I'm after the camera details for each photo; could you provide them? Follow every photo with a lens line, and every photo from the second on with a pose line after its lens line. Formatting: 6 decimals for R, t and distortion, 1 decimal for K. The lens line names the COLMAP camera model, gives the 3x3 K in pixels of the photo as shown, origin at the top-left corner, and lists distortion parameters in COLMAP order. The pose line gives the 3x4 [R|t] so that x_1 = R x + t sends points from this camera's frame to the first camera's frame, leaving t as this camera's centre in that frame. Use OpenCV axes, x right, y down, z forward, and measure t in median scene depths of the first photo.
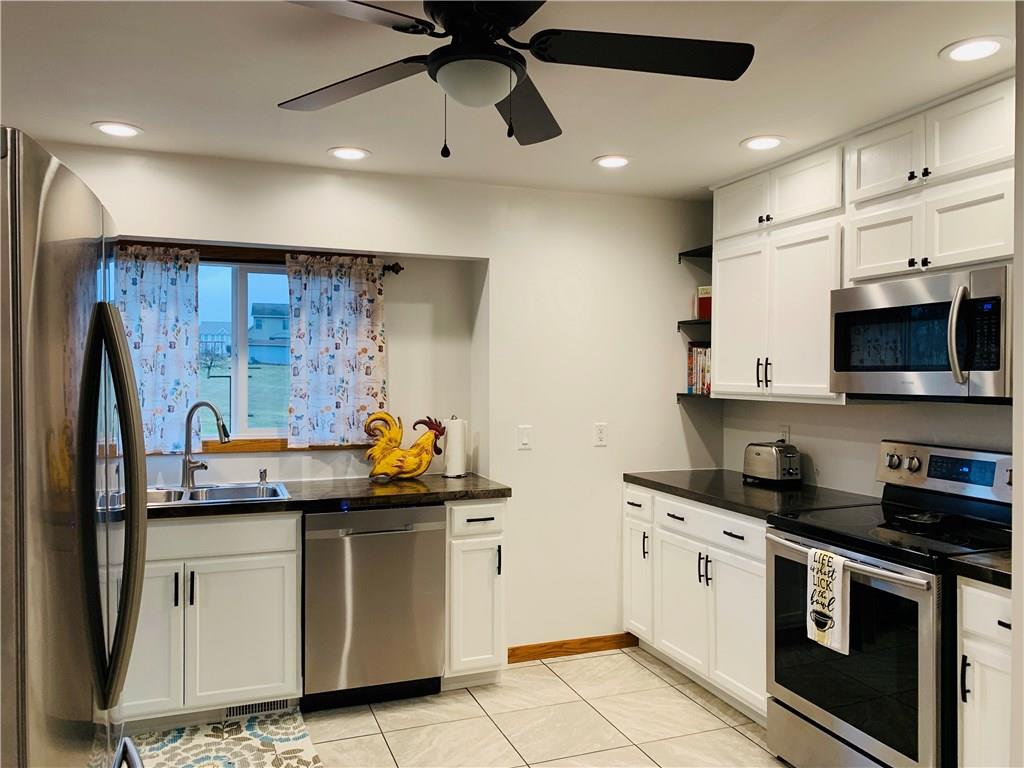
lens RADIAL K [[778.2, 0, 508.2], [0, 778.2, 382.9], [0, 0, 1]] dist [0.006788, -0.026396]
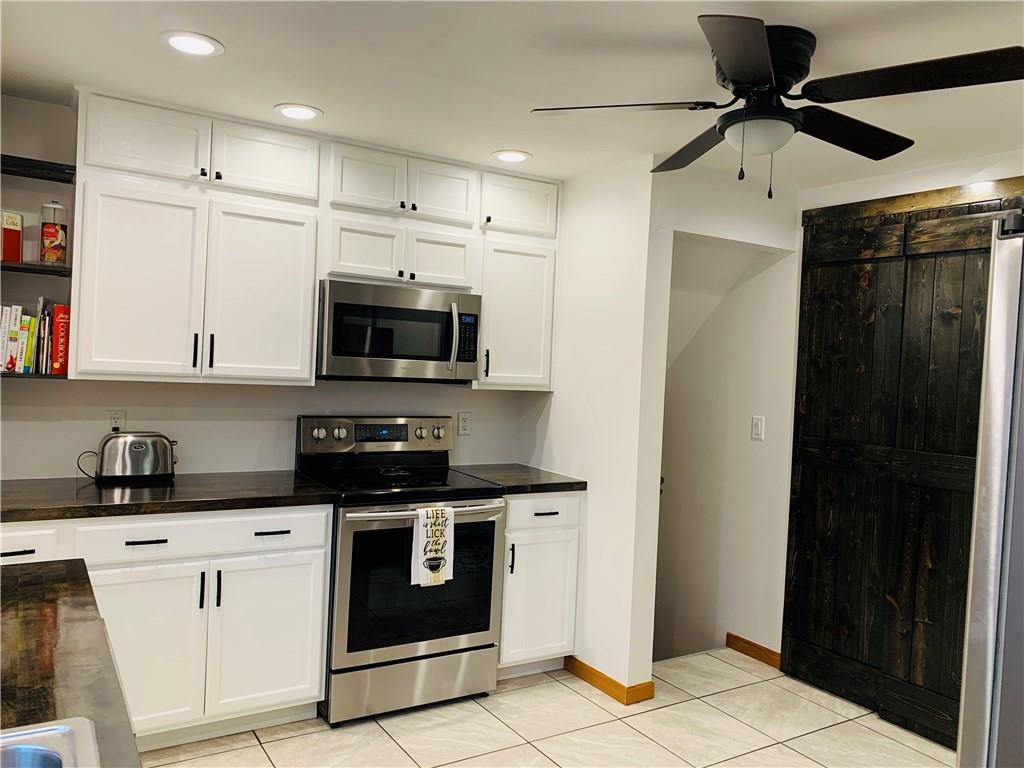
lens RADIAL K [[778.2, 0, 512.5], [0, 778.2, 385.7], [0, 0, 1]] dist [0.006788, -0.026396]
pose [[-0.217600, -0.033641, 0.975458, -0.691191], [-0.034780, 0.999038, 0.026696, -0.010626], [-0.975418, -0.028118, -0.218561, 0.984667]]
